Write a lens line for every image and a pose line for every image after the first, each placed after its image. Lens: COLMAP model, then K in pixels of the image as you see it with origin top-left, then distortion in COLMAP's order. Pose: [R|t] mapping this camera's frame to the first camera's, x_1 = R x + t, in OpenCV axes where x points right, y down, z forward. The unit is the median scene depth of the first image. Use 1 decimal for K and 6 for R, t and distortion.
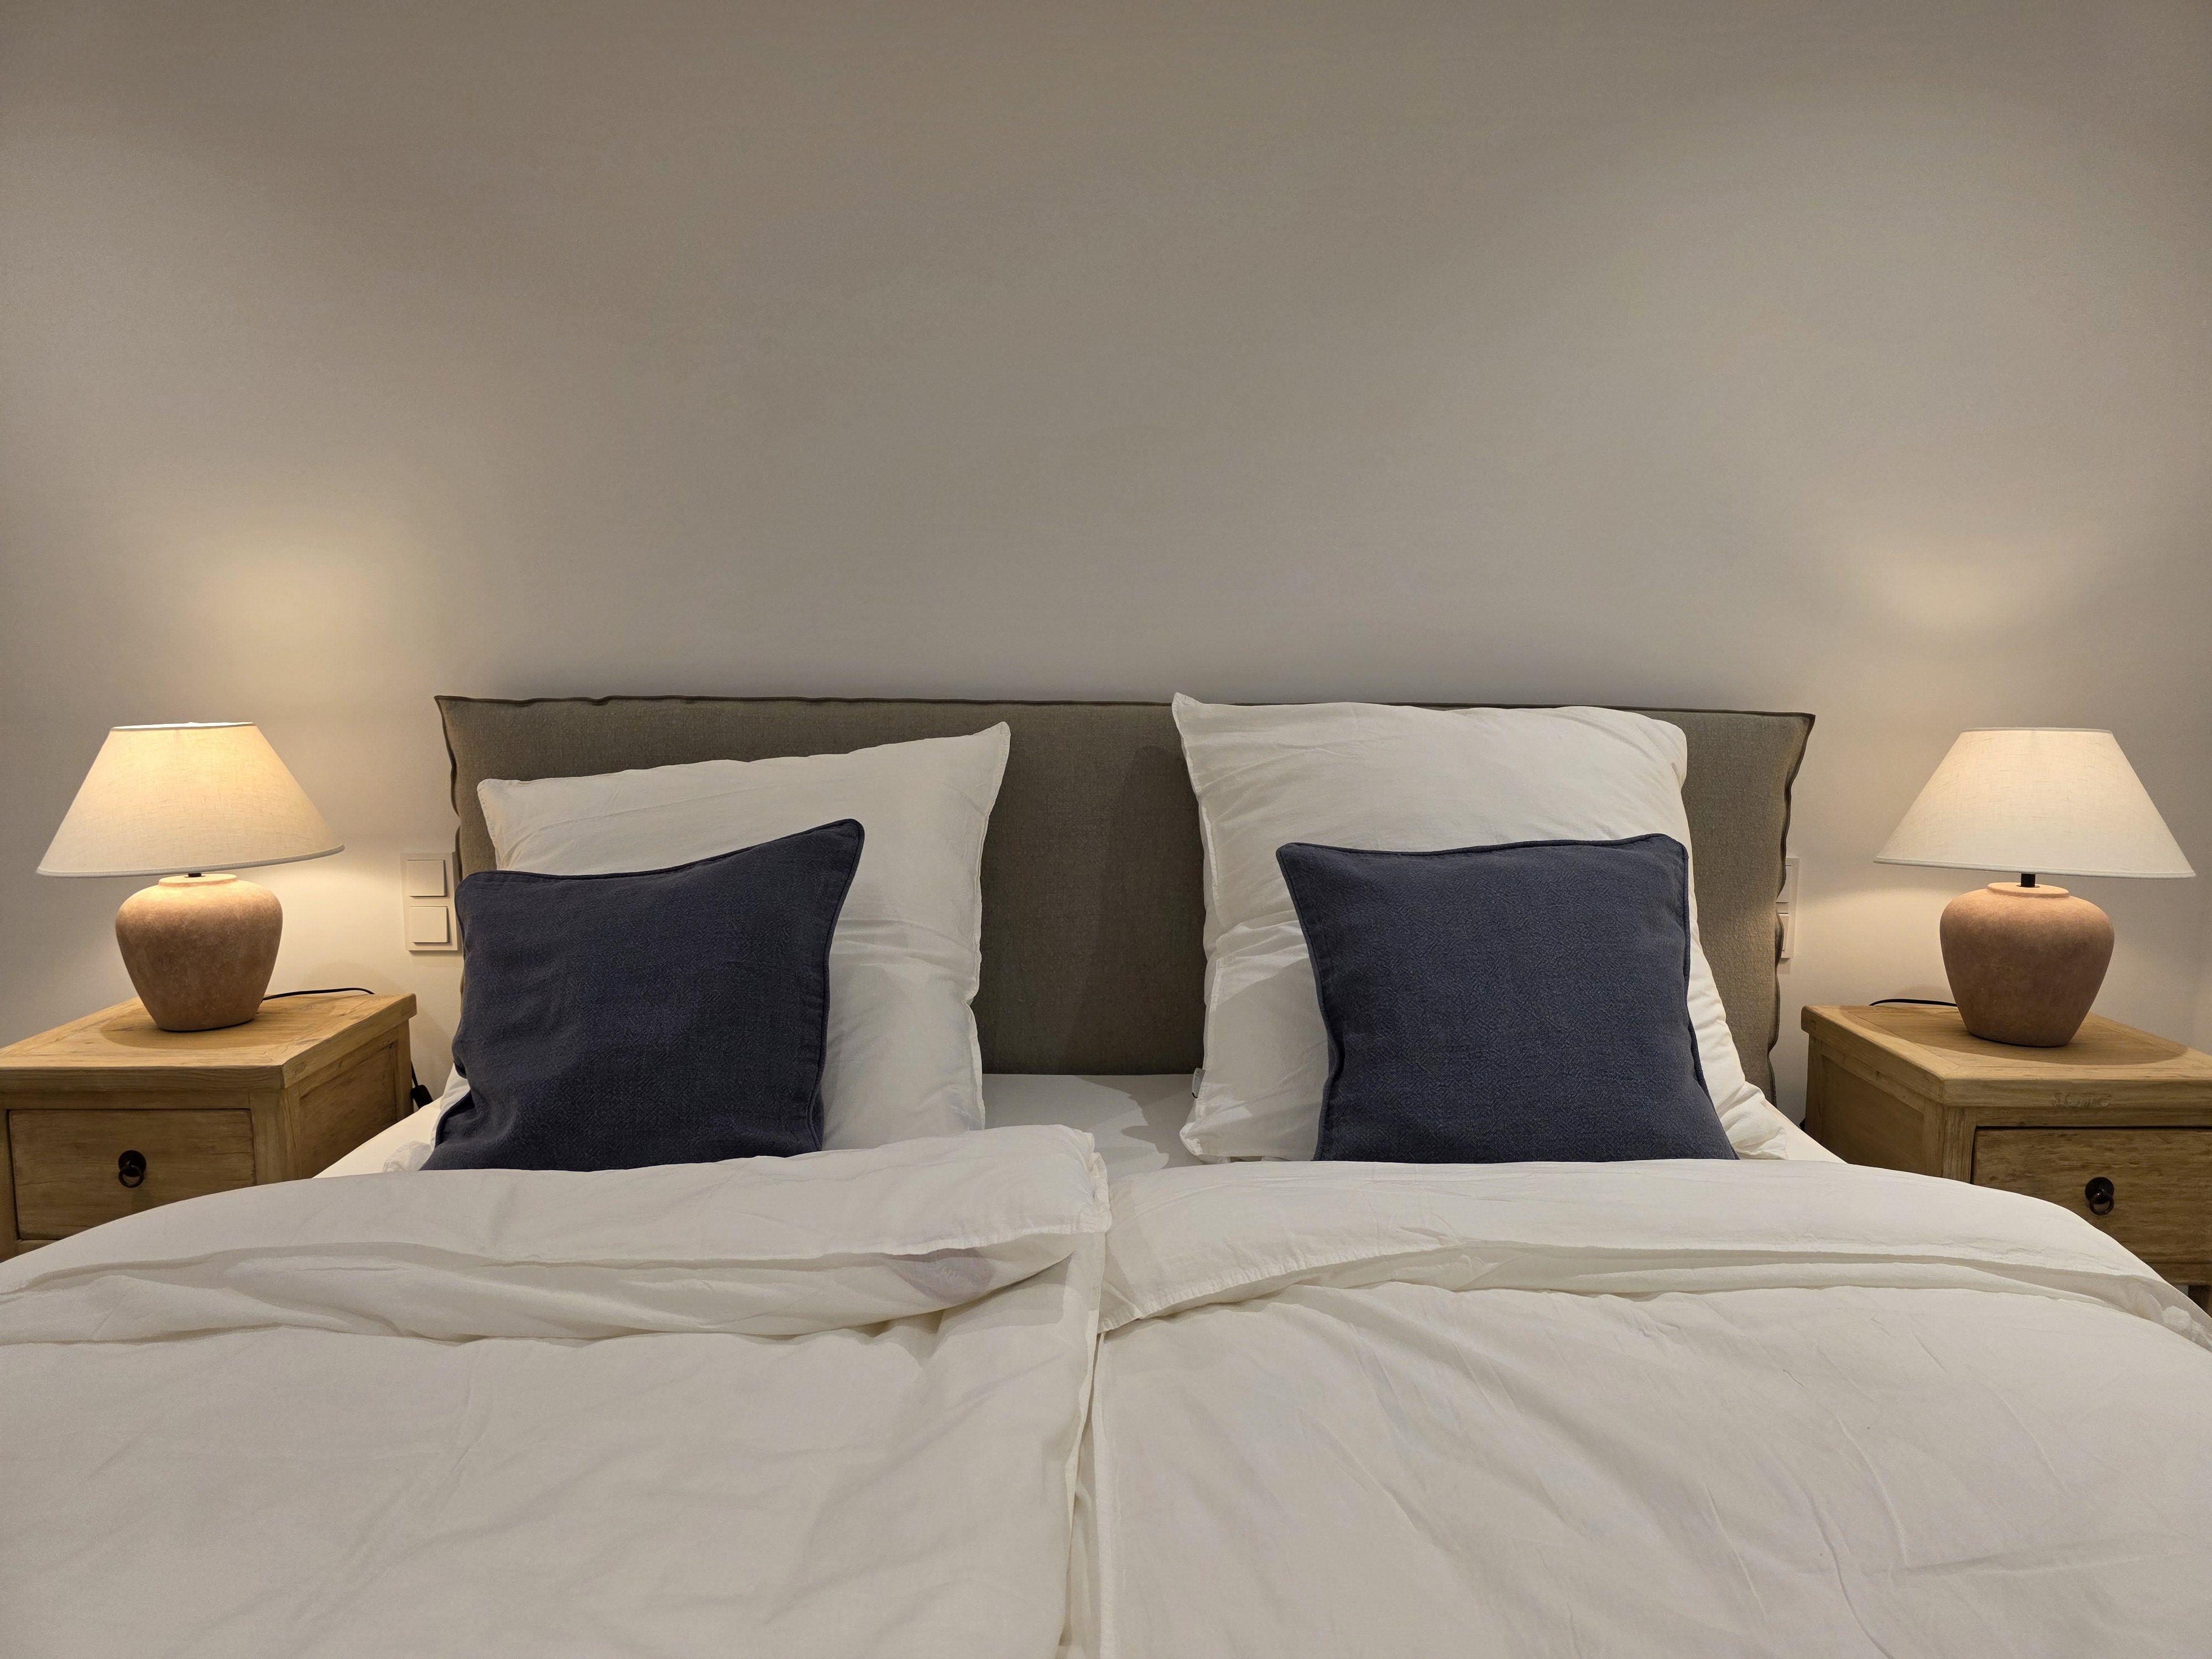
lens RADIAL K [[1496.7, 0, 1114.0], [0, 1496.7, 816.7], [0, 0, 1]] dist [0.032537, -0.027821]
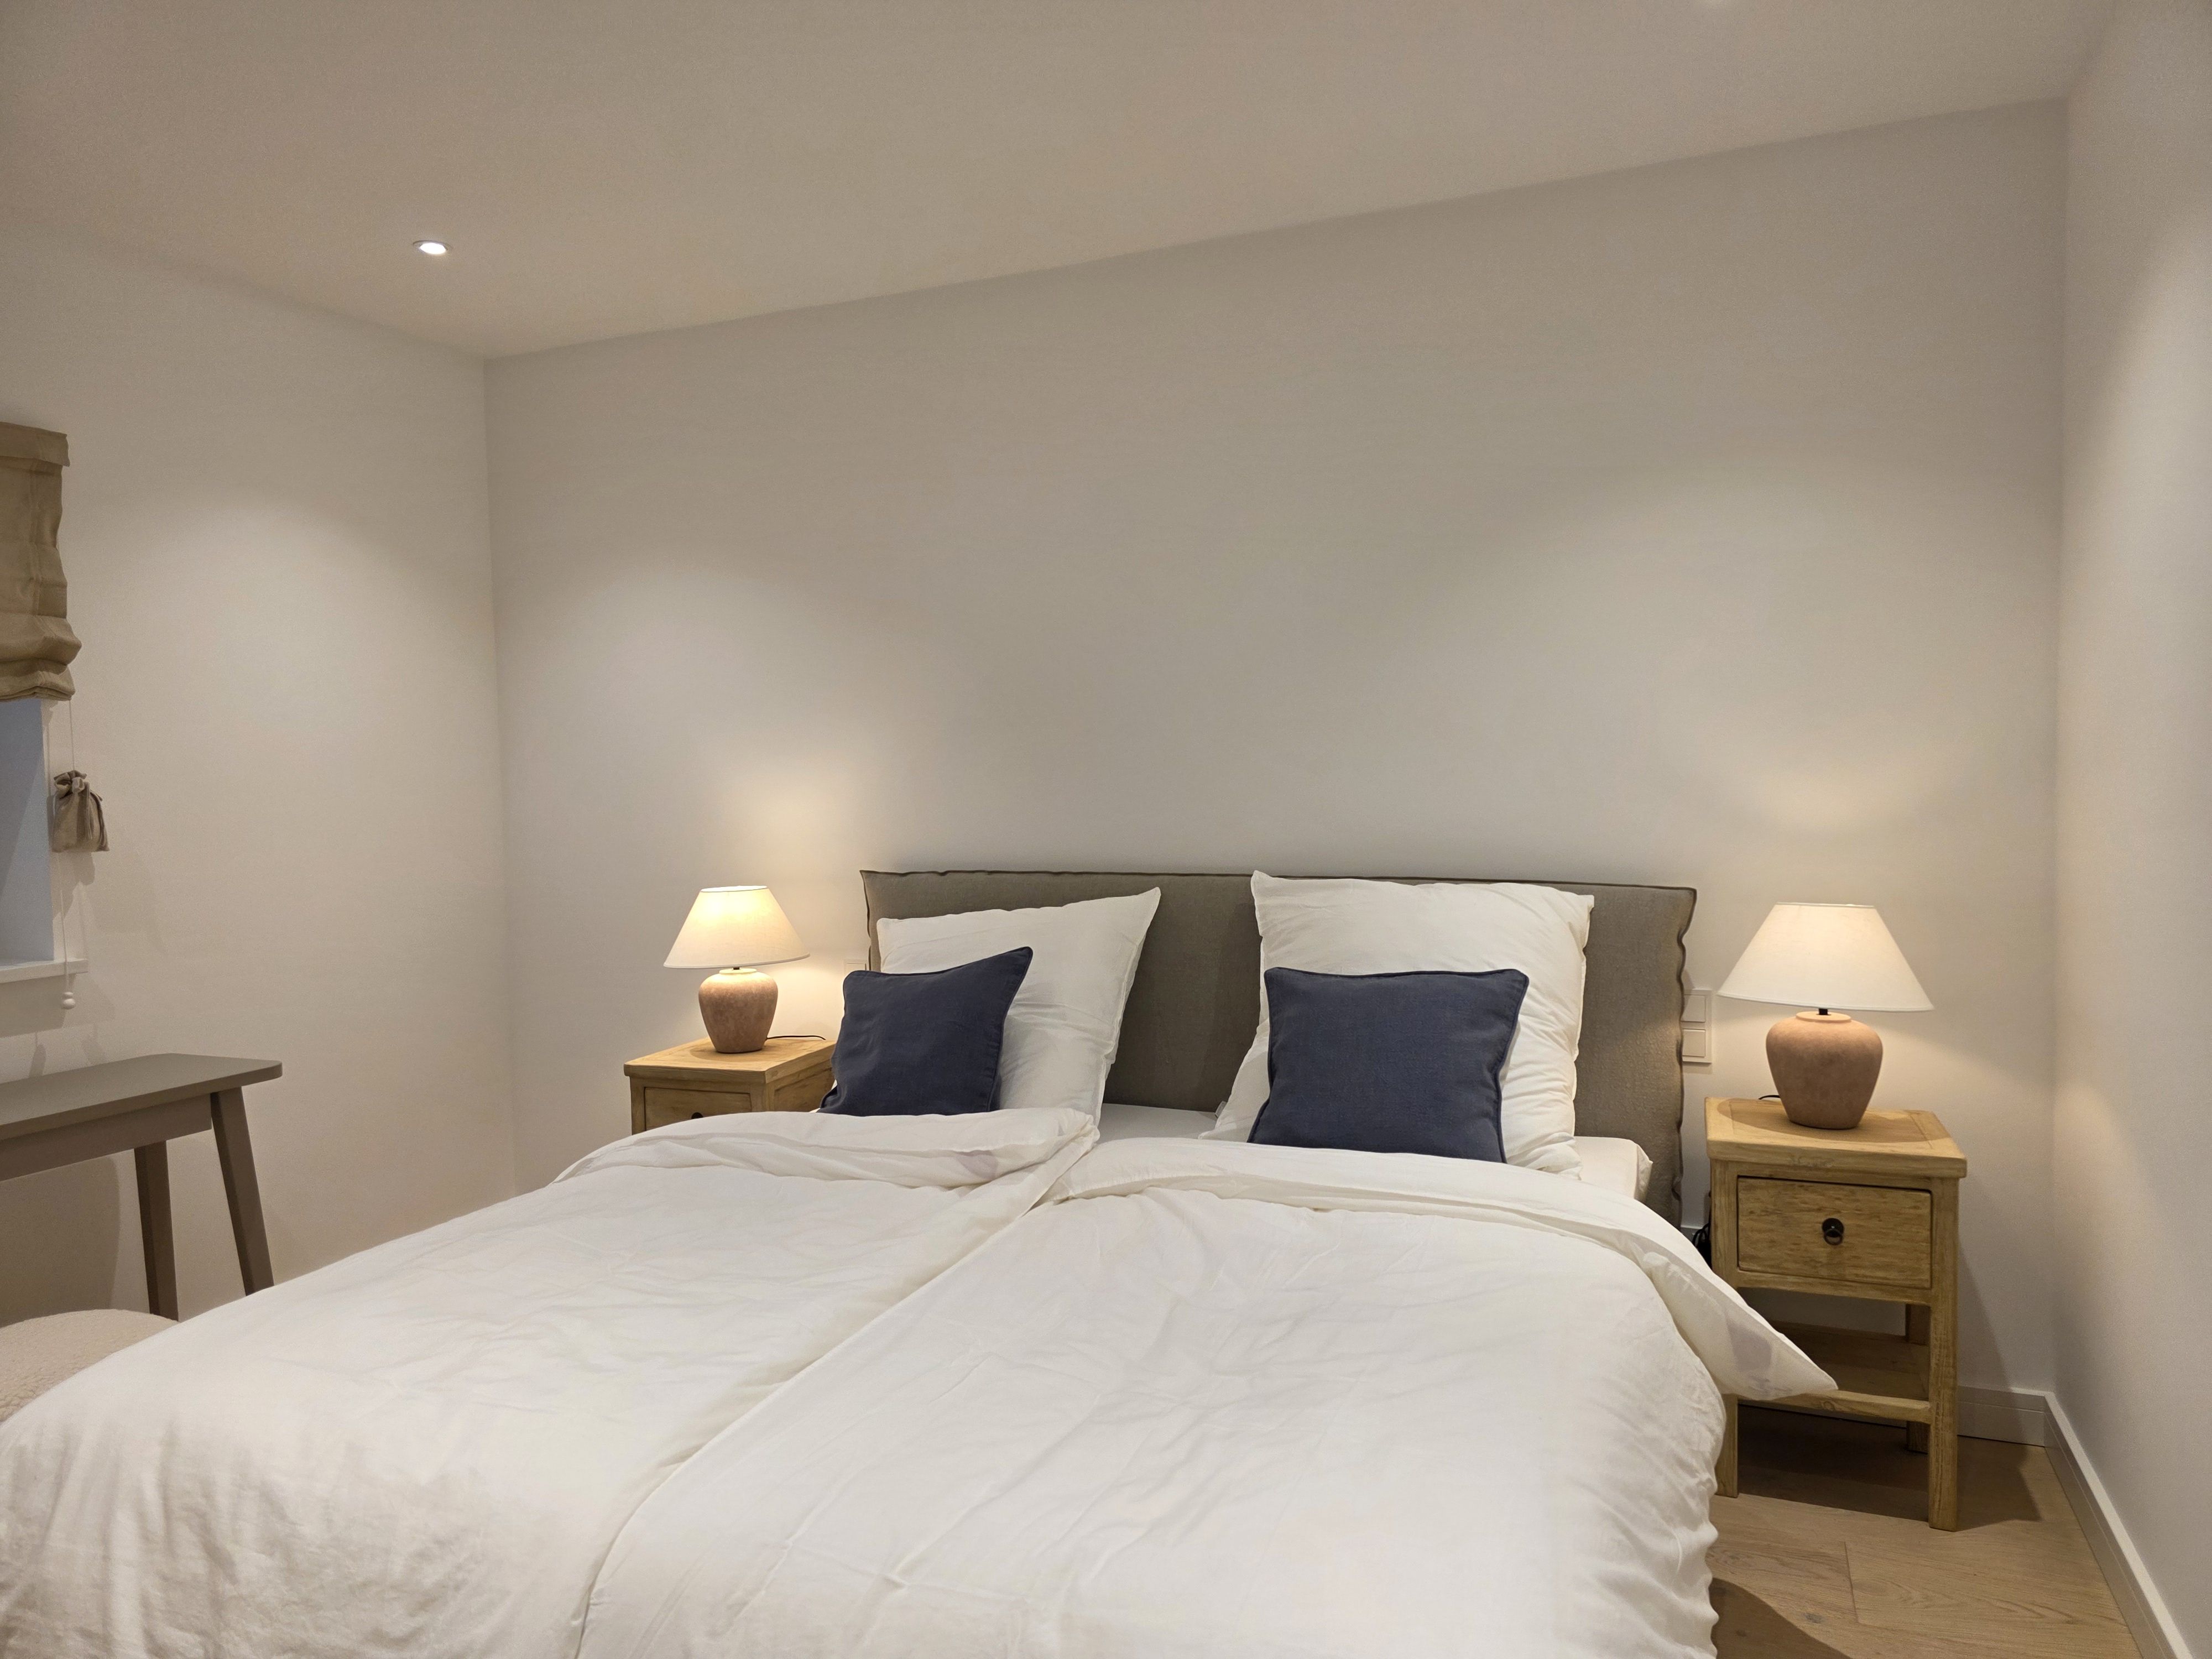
lens RADIAL K [[1496.7, 0, 1100.7], [0, 1496.7, 831.6], [0, 0, 1]] dist [0.032537, -0.027821]
pose [[0.928271, -0.005499, -0.371863, 0.528259], [-0.020834, 0.997552, -0.066758, -0.016610], [0.371320, 0.069717, 0.925884, -0.589747]]
